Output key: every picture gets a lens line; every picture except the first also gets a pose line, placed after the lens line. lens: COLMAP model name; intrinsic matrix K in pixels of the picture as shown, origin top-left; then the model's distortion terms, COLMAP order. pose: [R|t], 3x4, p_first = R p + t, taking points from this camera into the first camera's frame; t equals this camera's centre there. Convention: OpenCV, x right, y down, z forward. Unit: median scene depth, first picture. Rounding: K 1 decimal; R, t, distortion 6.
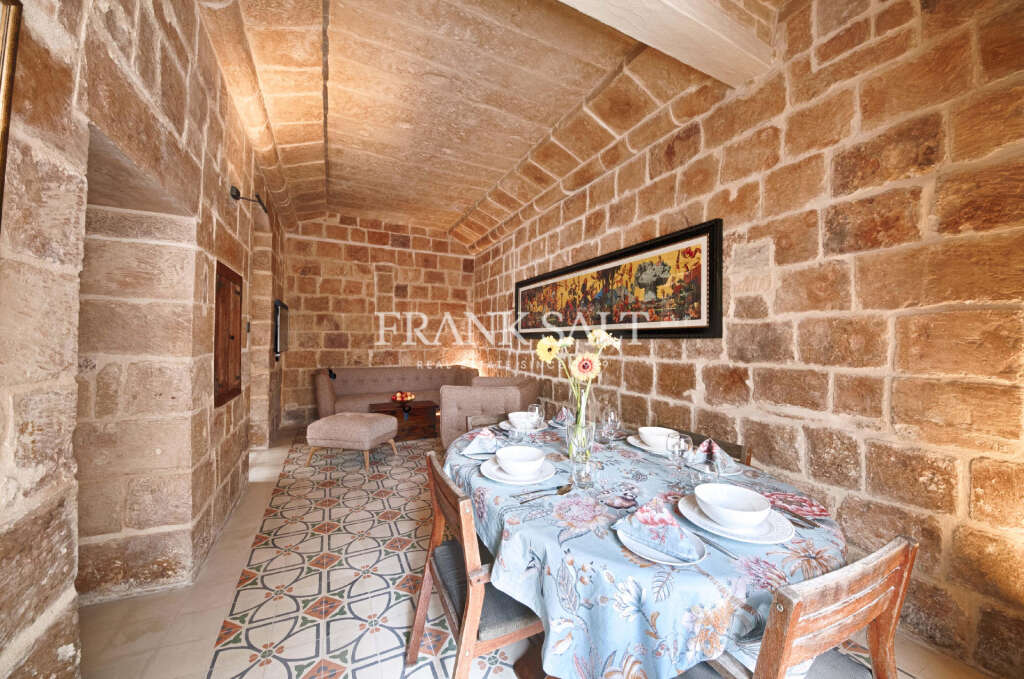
lens RADIAL K [[353.6, 0, 512.0], [0, 353.6, 339.5], [0, 0, 1]] dist [-0.000454, -0.000124]
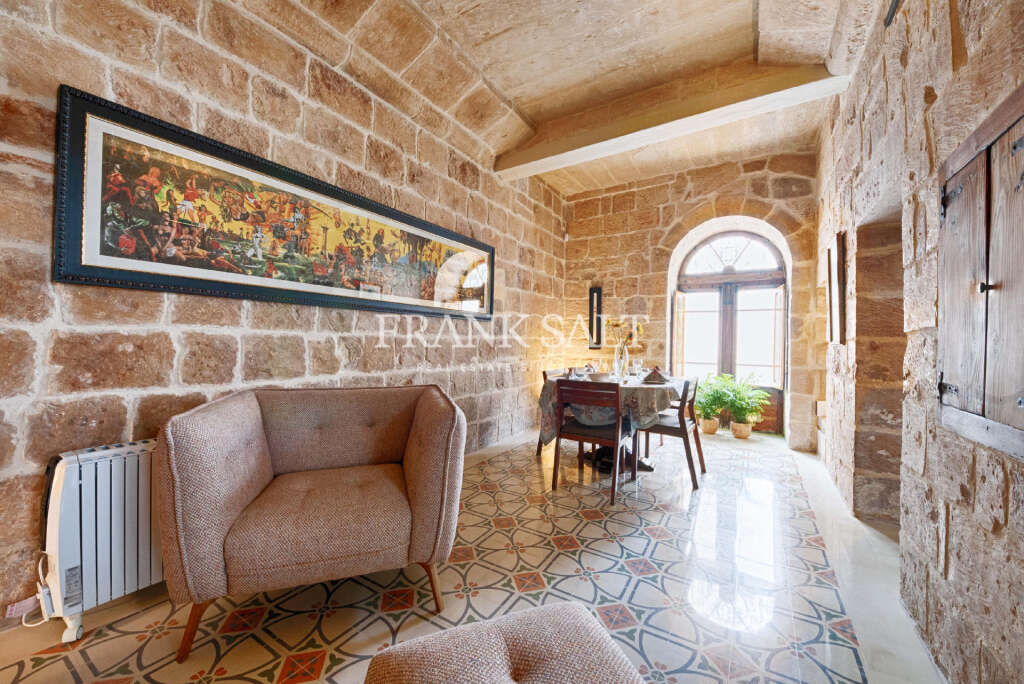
lens RADIAL K [[395.1, 0, 512.0], [0, 395.1, 342.0], [0, 0, 1]] dist [0.000635, 0.000014]
pose [[-0.538415, -0.022814, 0.842371, -0.798042], [-0.030052, 0.999517, 0.007861, 0.058007], [-0.842144, -0.021083, -0.538841, 1.535679]]
